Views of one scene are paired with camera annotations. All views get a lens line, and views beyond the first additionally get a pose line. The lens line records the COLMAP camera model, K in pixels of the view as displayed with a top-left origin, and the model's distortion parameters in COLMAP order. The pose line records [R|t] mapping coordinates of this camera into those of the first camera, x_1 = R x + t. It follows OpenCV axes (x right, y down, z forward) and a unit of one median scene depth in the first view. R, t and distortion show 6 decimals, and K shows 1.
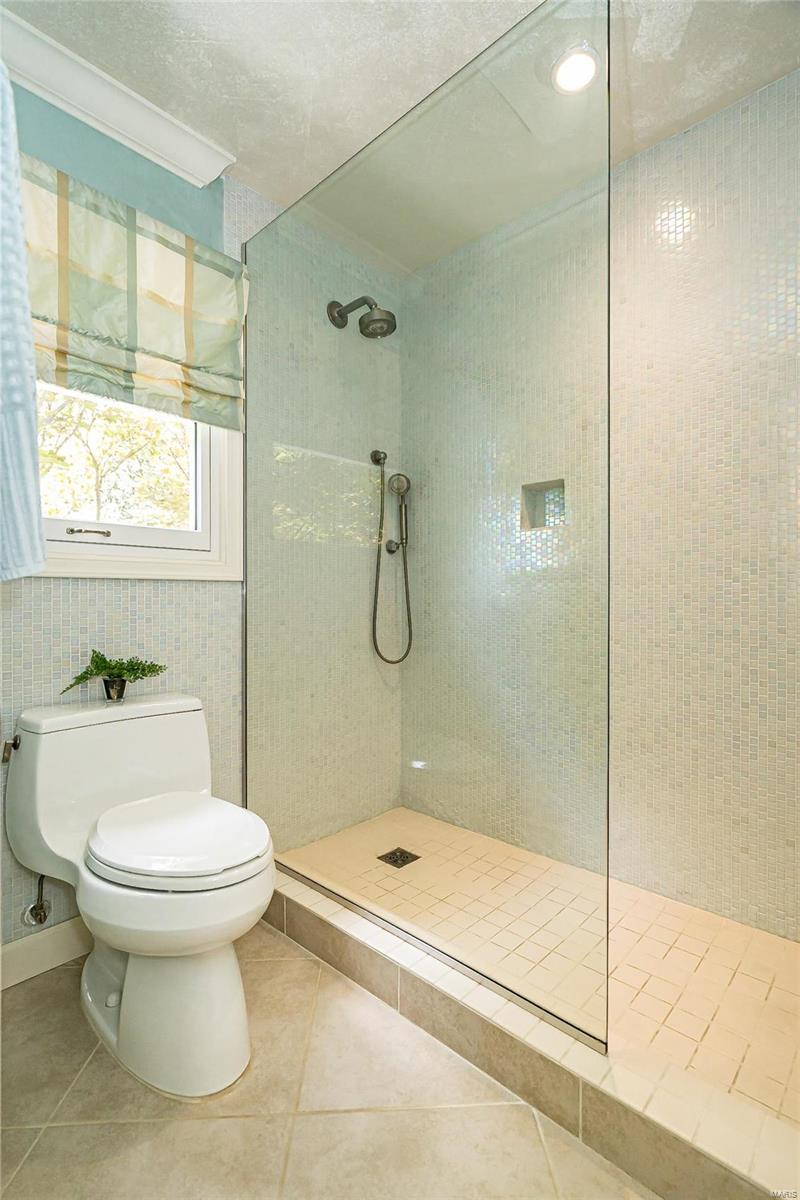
lens RADIAL K [[550.8, 0, 400.0], [0, 550.8, 600.0], [0, 0, 1]] dist [0.014639, 0.000094]
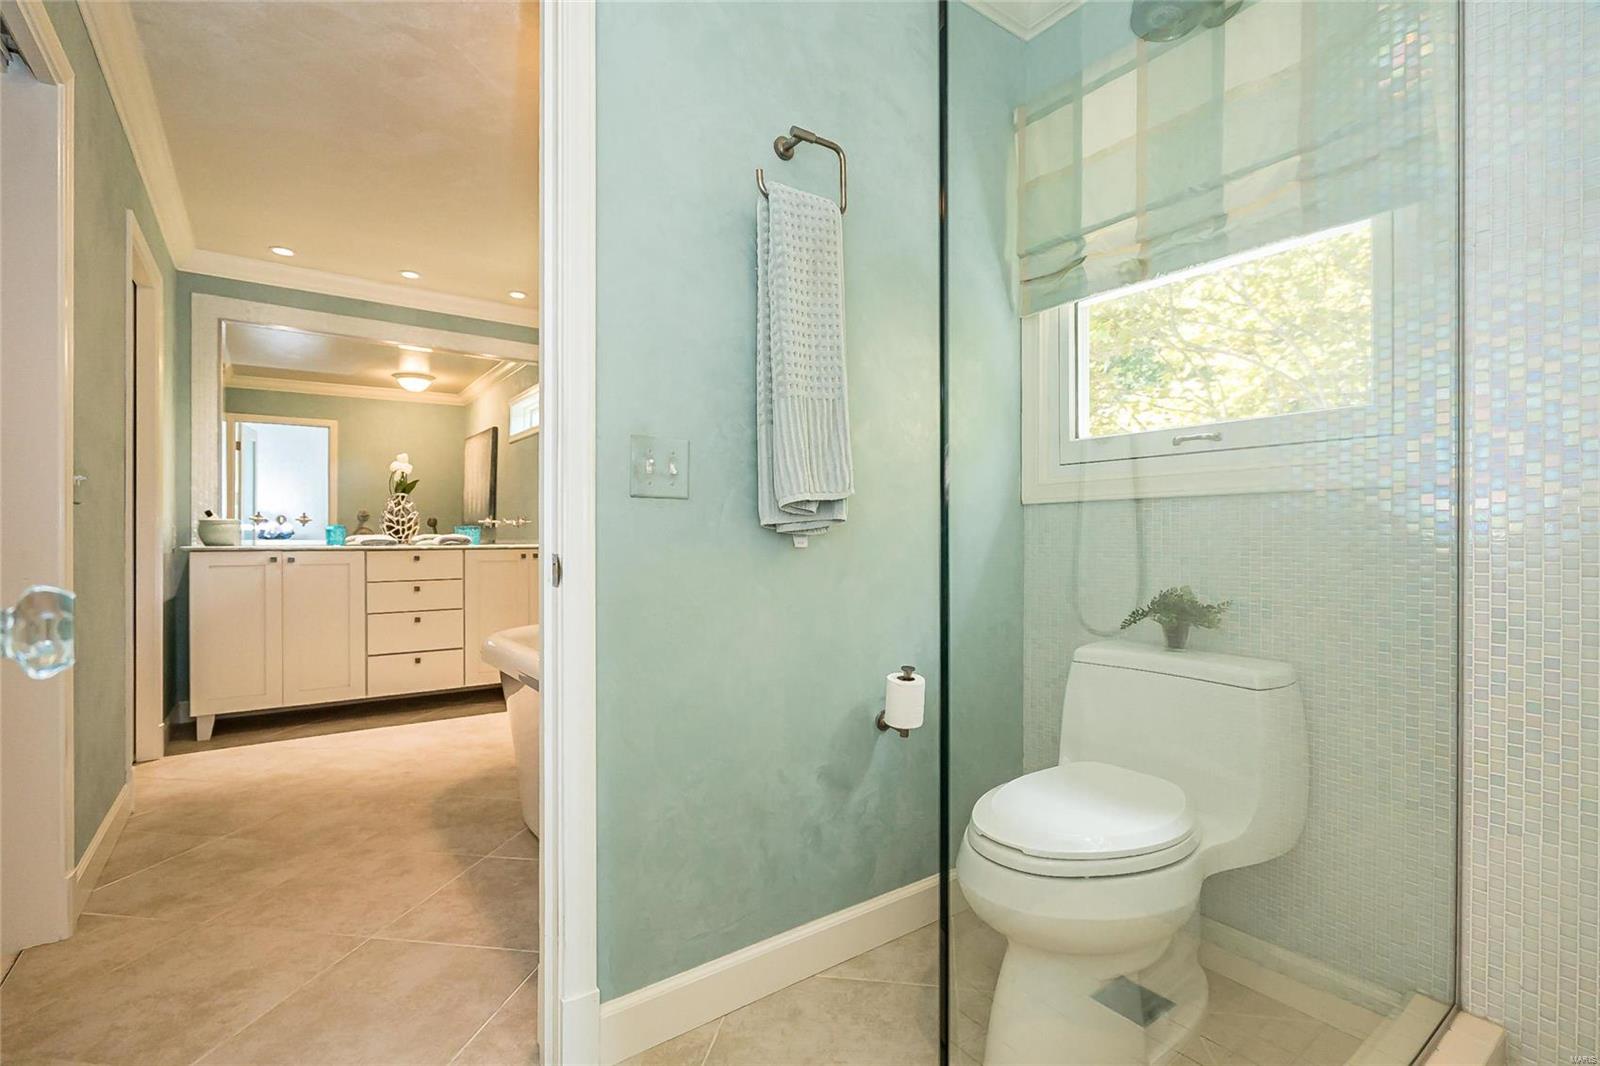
lens RADIAL K [[734.3, 0, 806.9], [0, 734.3, 527.5], [0, 0, 1]] dist [0.014639, 0.000094]
pose [[-0.182958, 0.000504, -0.983121, 0.648090], [0.007847, 0.999969, -0.000947, 0.000941], [0.983089, -0.007888, -0.182956, 0.703484]]
